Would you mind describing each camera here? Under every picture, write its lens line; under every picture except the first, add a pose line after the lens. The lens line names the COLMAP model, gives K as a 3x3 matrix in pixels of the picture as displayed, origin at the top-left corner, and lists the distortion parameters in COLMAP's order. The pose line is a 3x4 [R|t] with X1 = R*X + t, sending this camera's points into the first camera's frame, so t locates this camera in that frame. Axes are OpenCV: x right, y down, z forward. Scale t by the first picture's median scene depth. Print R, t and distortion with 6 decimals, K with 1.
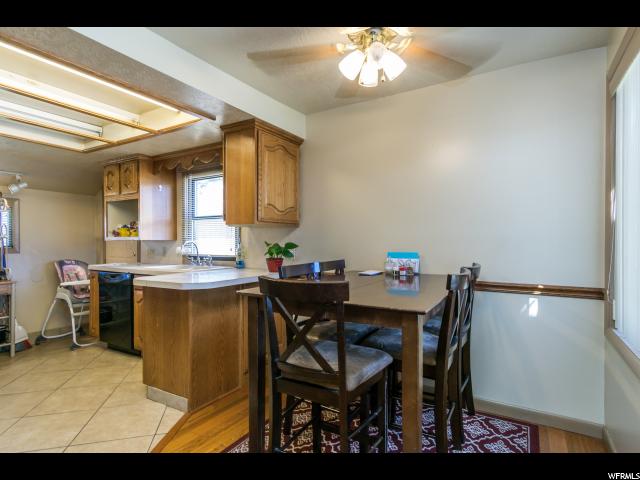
lens RADIAL K [[341.4, 0, 318.6], [0, 341.4, 241.9], [0, 0, 1]] dist [0.014036, -0.000163]
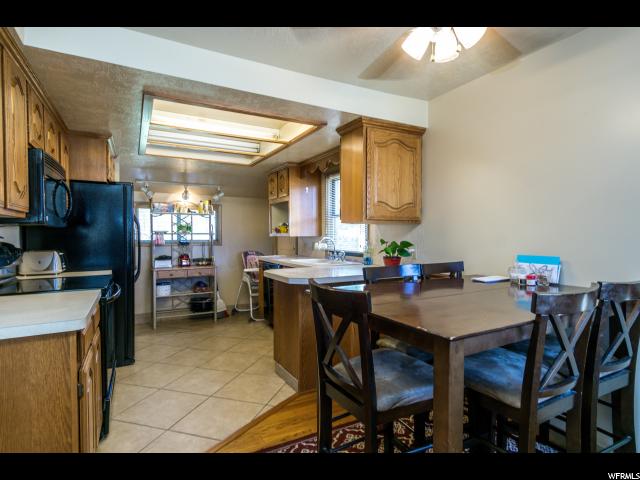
lens RADIAL K [[341.4, 0, 318.6], [0, 341.4, 241.9], [0, 0, 1]] dist [0.014036, -0.000163]
pose [[0.864688, 0.011621, -0.502175, 0.177816], [0.000245, 0.999722, 0.023558, -0.017089], [0.502309, -0.020493, 0.864445, 0.058264]]
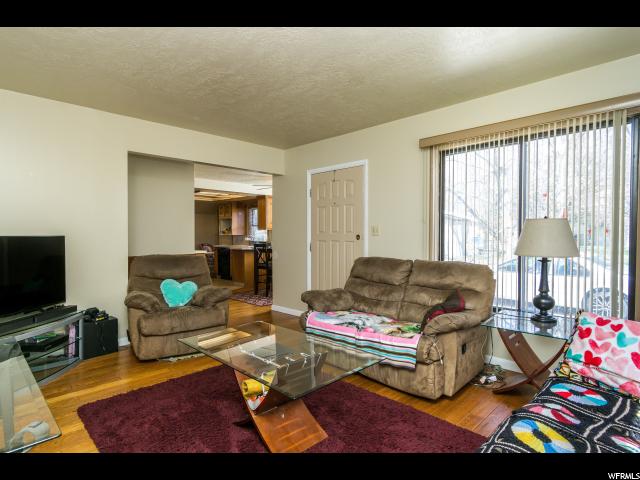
lens RADIAL K [[341.4, 0, 318.6], [0, 341.4, 241.9], [0, 0, 1]] dist [0.014036, -0.000163]
pose [[0.967174, 0.003201, -0.254097, 0.880669], [0.000382, 0.999901, 0.014053, 0.013202], [0.254116, -0.013689, 0.967077, -1.526573]]
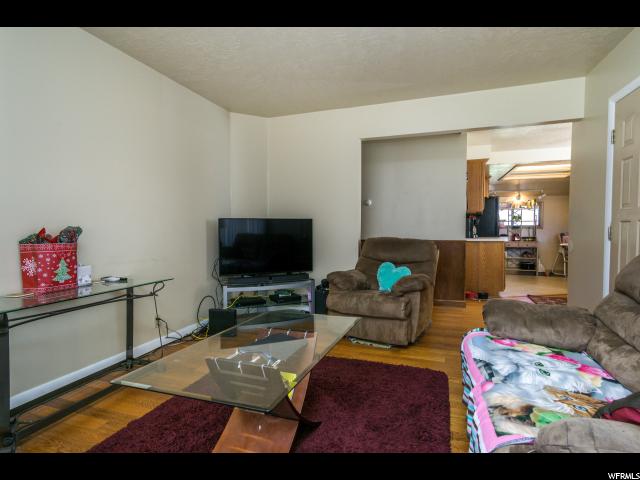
lens RADIAL K [[341.4, 0, 318.6], [0, 341.4, 241.9], [0, 0, 1]] dist [0.014036, -0.000163]
pose [[0.209842, 0.037979, -0.976997, 1.151923], [-0.000787, 0.999252, 0.038675, 0.045652], [0.977735, -0.007347, 0.209715, -0.982041]]
